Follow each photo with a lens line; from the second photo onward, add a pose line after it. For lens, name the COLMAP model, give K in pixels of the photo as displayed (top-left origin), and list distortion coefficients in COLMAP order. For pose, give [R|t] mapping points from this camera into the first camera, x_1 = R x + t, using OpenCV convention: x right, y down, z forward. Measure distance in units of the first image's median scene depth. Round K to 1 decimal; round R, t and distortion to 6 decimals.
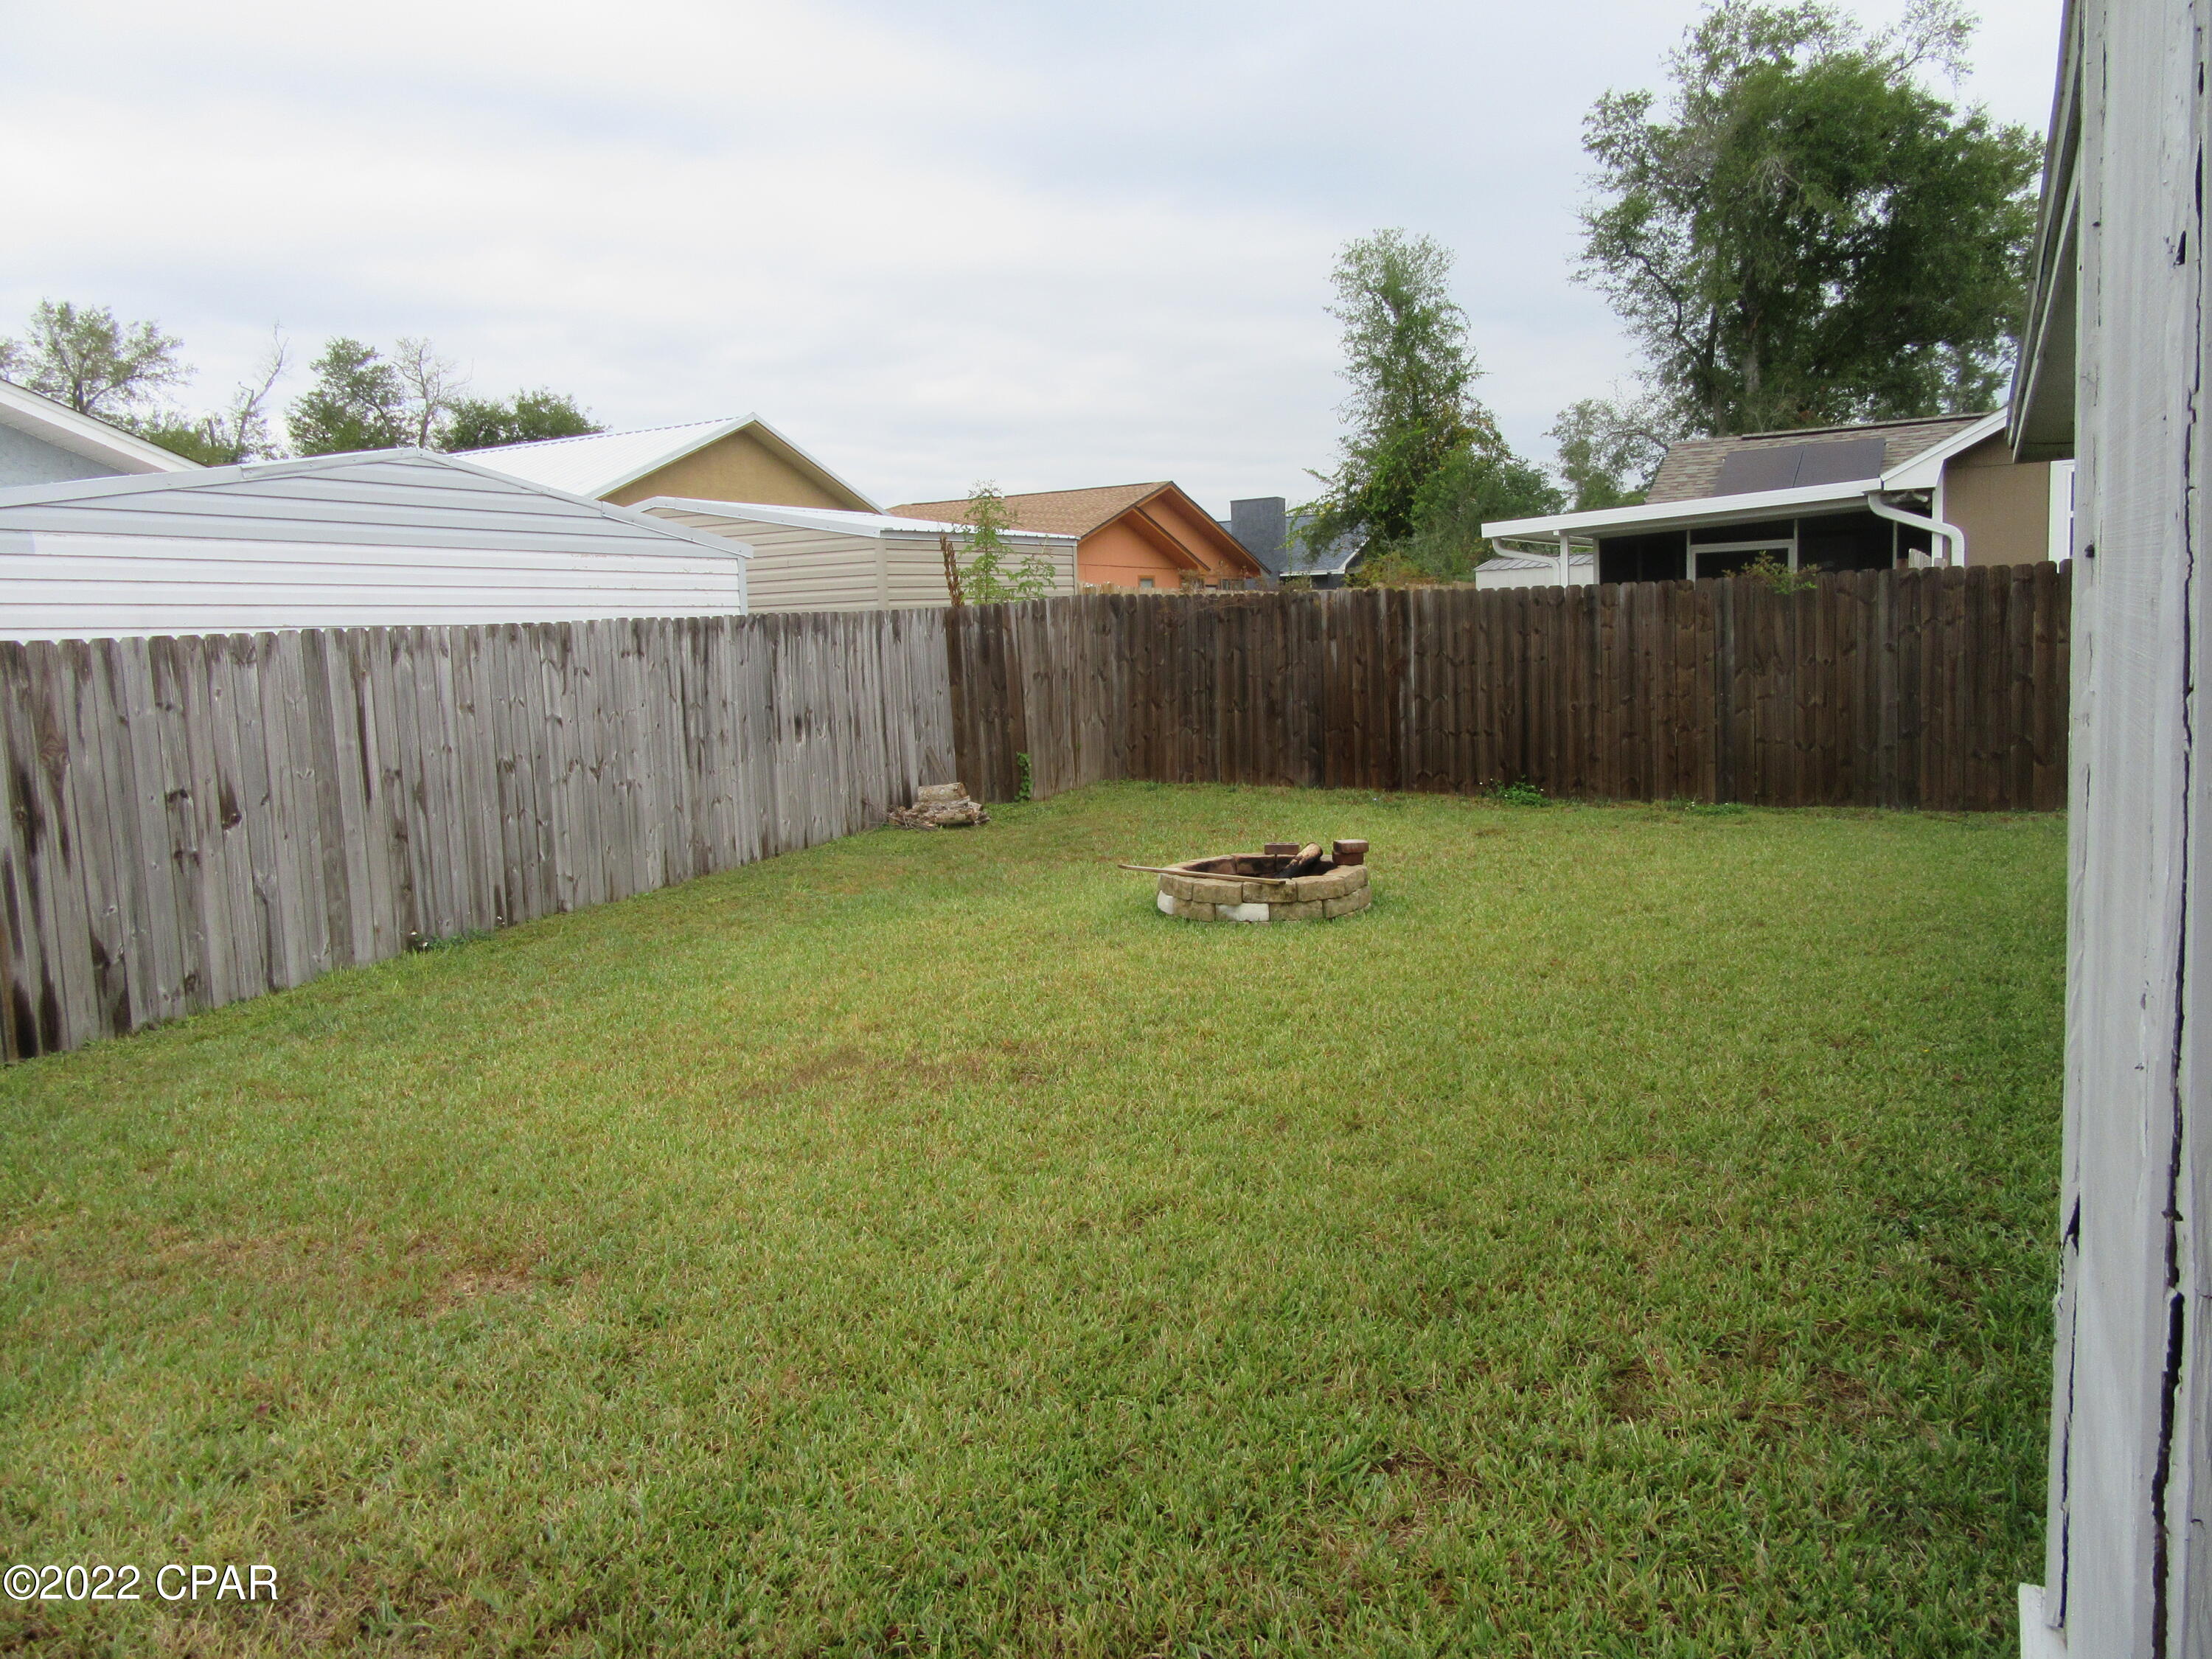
lens RADIAL K [[1627.8, 0, 1106.0], [0, 1627.8, 829.5], [0, 0, 1]] dist [-0.004210, -0.008738]
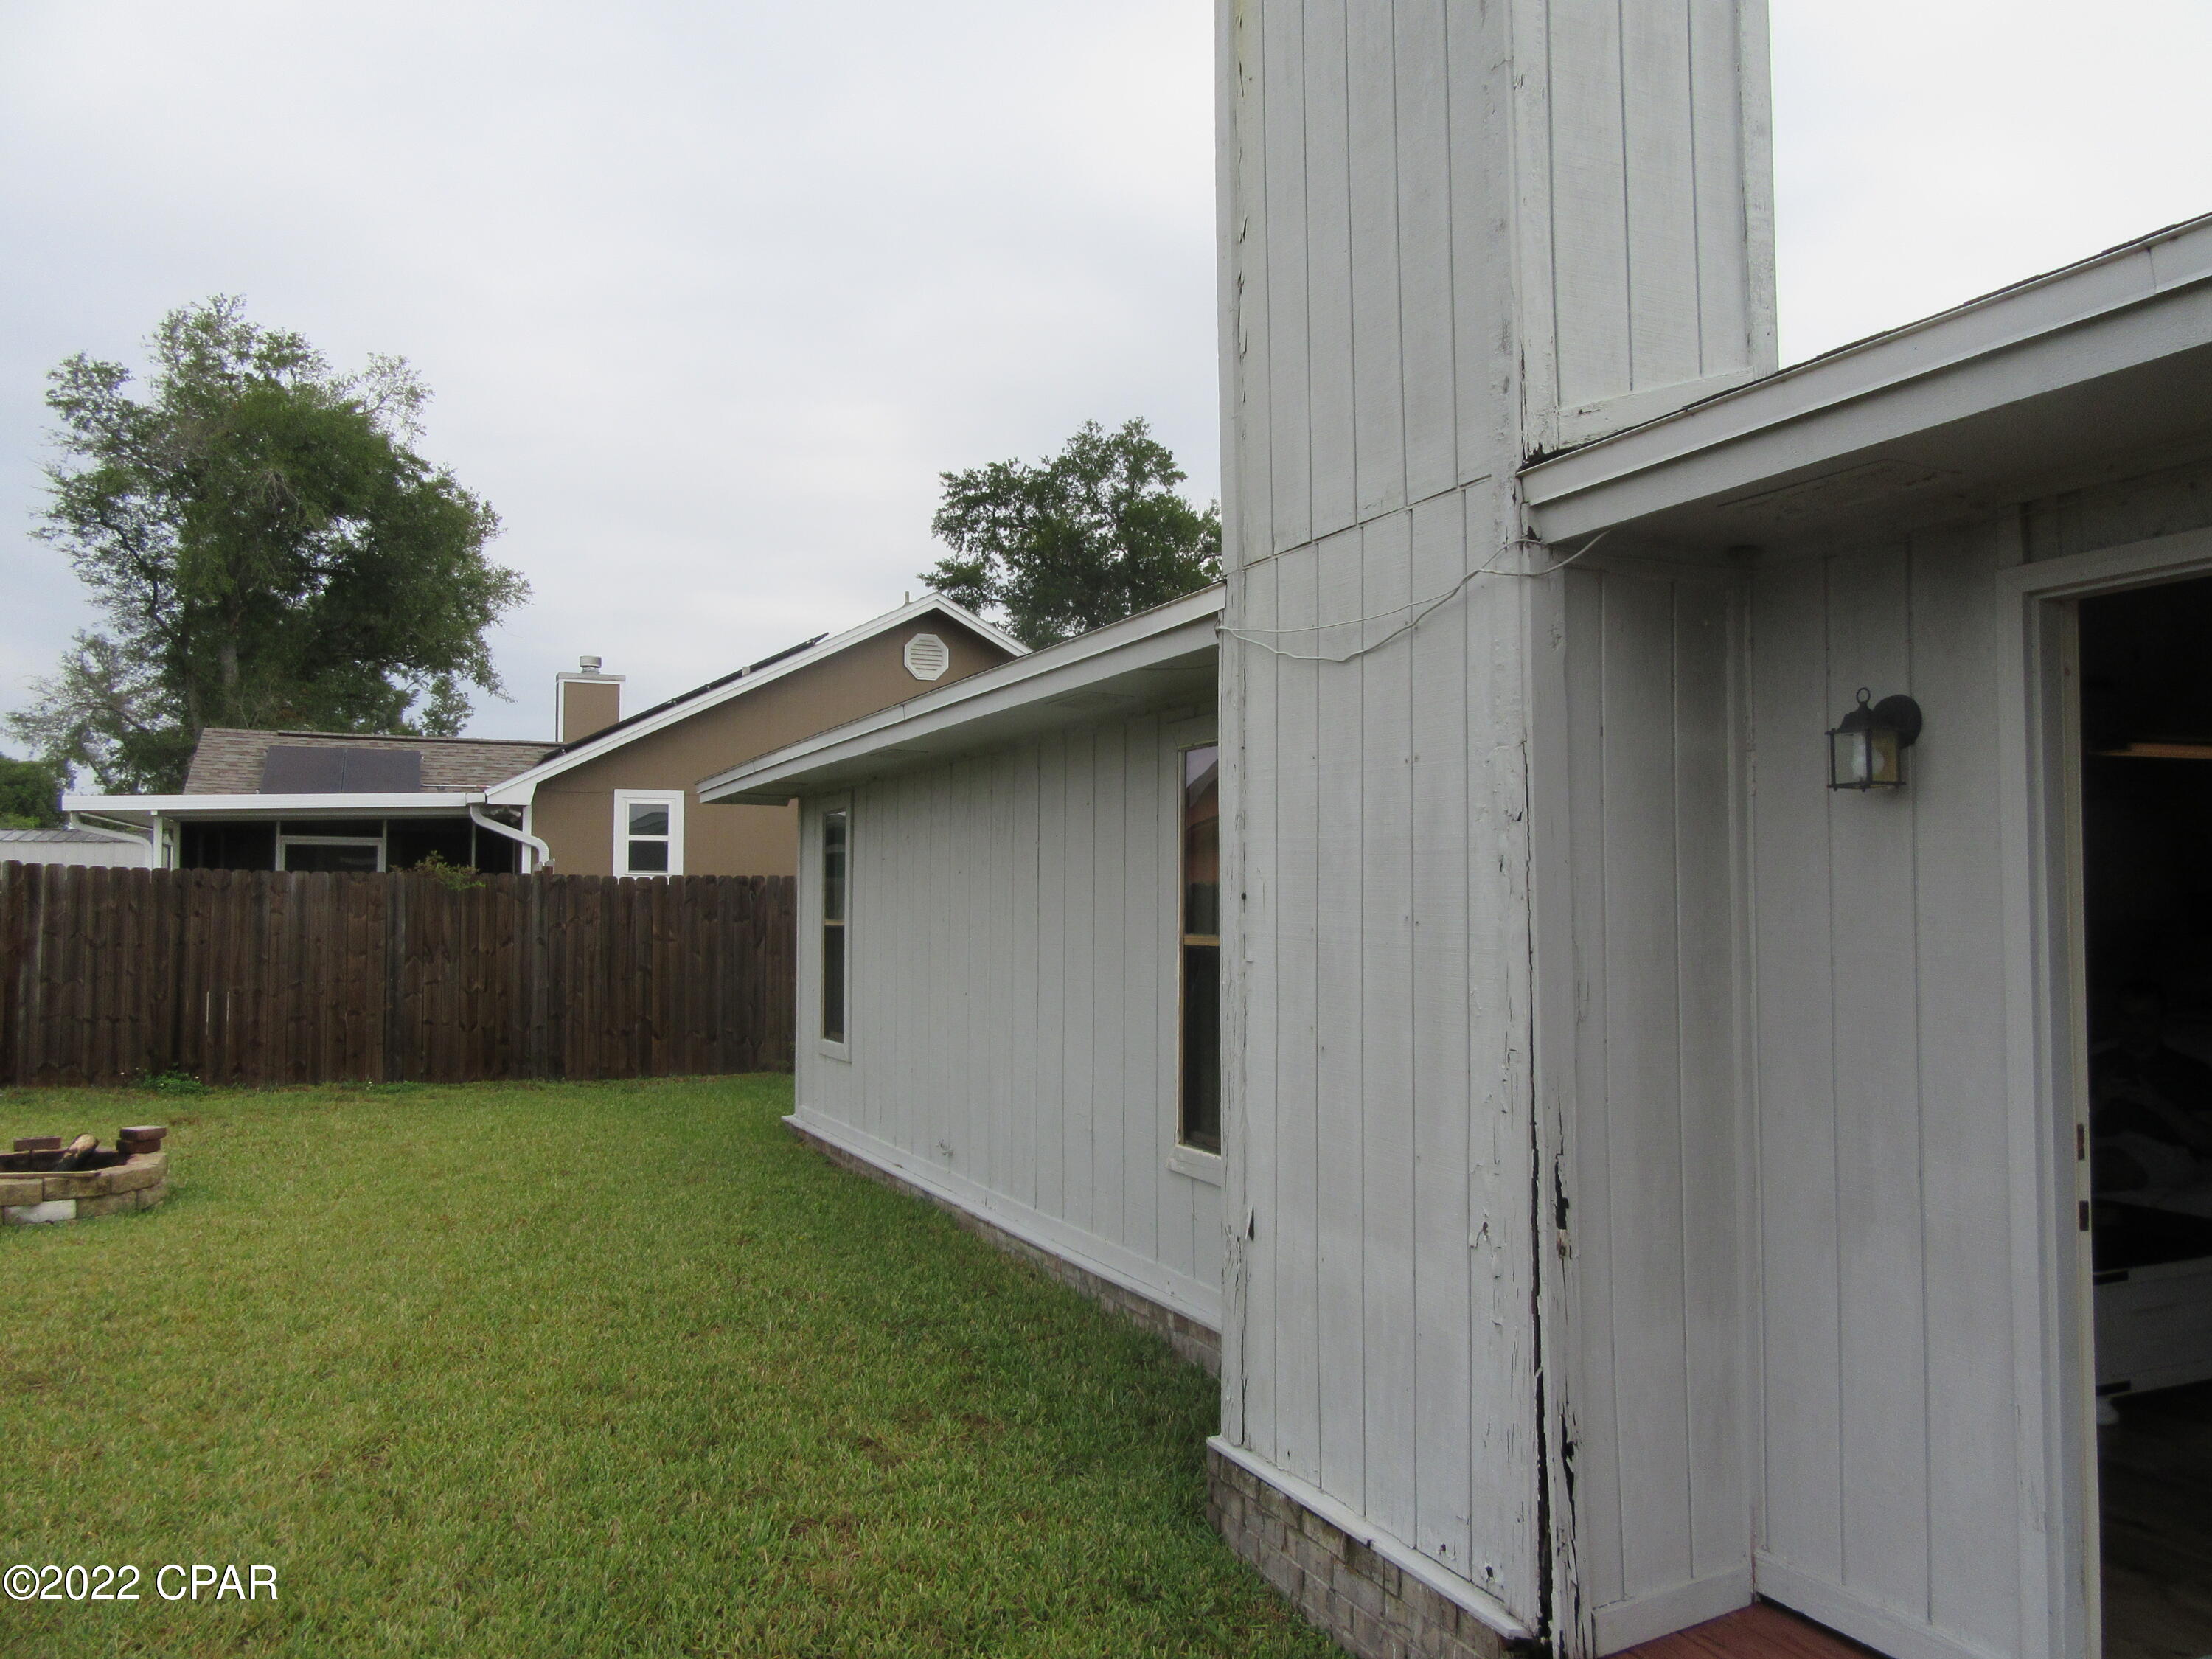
lens RADIAL K [[1627.8, 0, 1106.0], [0, 1627.8, 829.5], [0, 0, 1]] dist [-0.004210, -0.008738]
pose [[0.603645, 0.082599, 0.792963, -0.178190], [0.061328, 0.986861, -0.149482, 0.007372], [-0.794891, 0.138865, 0.590648, -0.020234]]
